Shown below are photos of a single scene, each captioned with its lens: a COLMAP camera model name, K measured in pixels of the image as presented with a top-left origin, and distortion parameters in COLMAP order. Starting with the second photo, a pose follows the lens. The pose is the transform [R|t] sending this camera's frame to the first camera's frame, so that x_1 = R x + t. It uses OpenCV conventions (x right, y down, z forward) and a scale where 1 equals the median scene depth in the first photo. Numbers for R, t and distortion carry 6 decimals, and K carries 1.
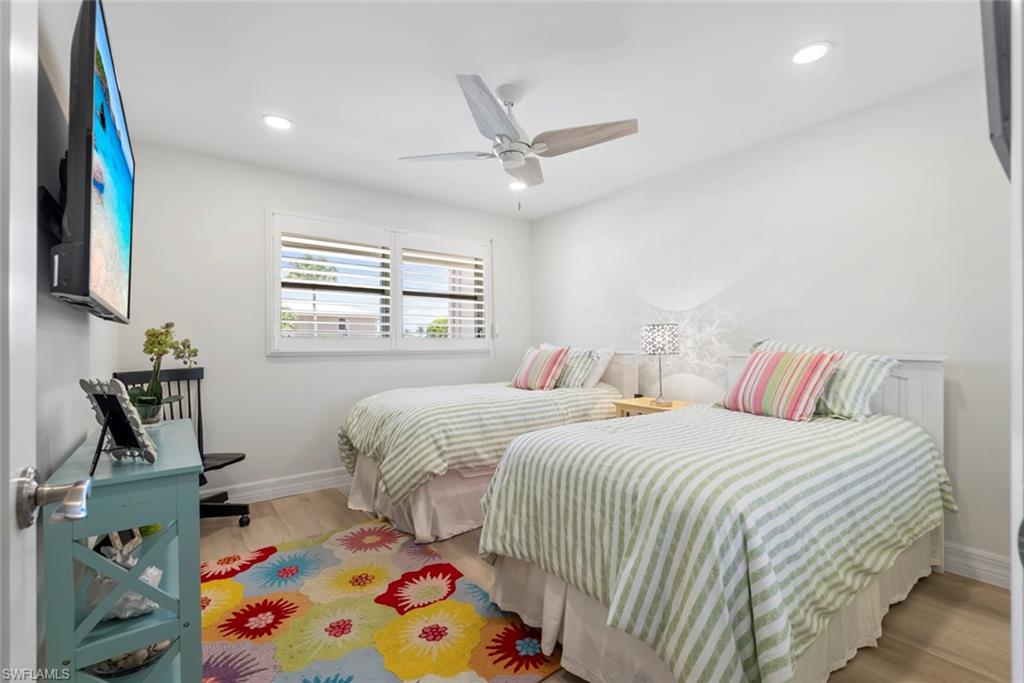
lens RADIAL K [[457.8, 0, 516.6], [0, 457.8, 345.0], [0, 0, 1]] dist [-0.001796, -0.000484]
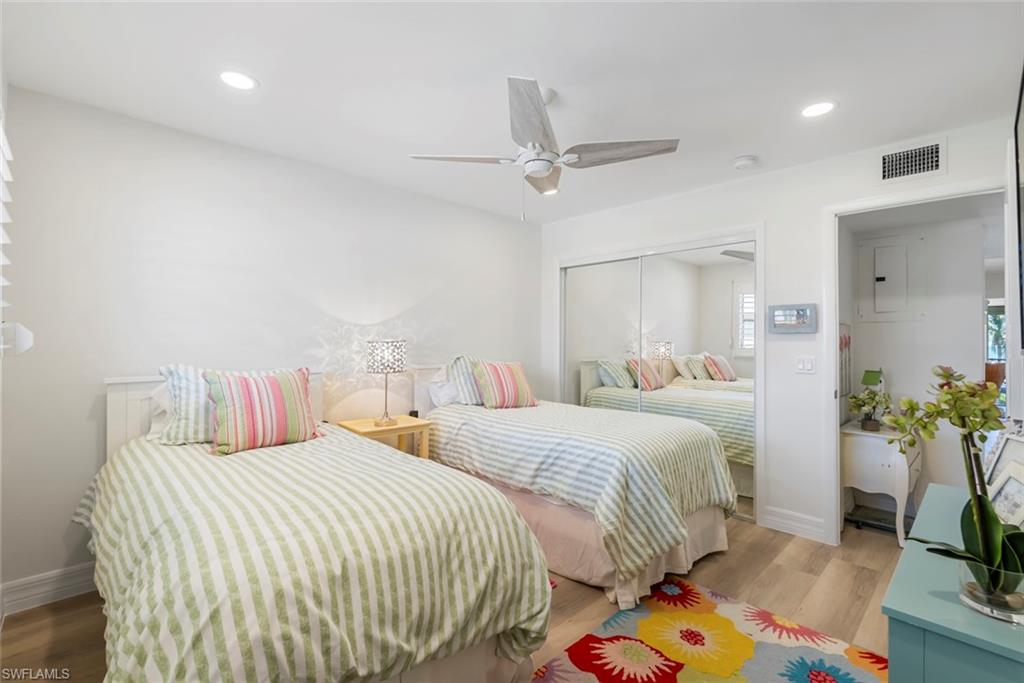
lens RADIAL K [[457.8, 0, 516.6], [0, 457.8, 345.0], [0, 0, 1]] dist [-0.001796, -0.000484]
pose [[-0.114561, -0.027306, 0.993041, -0.681273], [-0.026973, 0.999339, 0.024368, -0.069284], [-0.993050, -0.023994, -0.115222, 0.859972]]
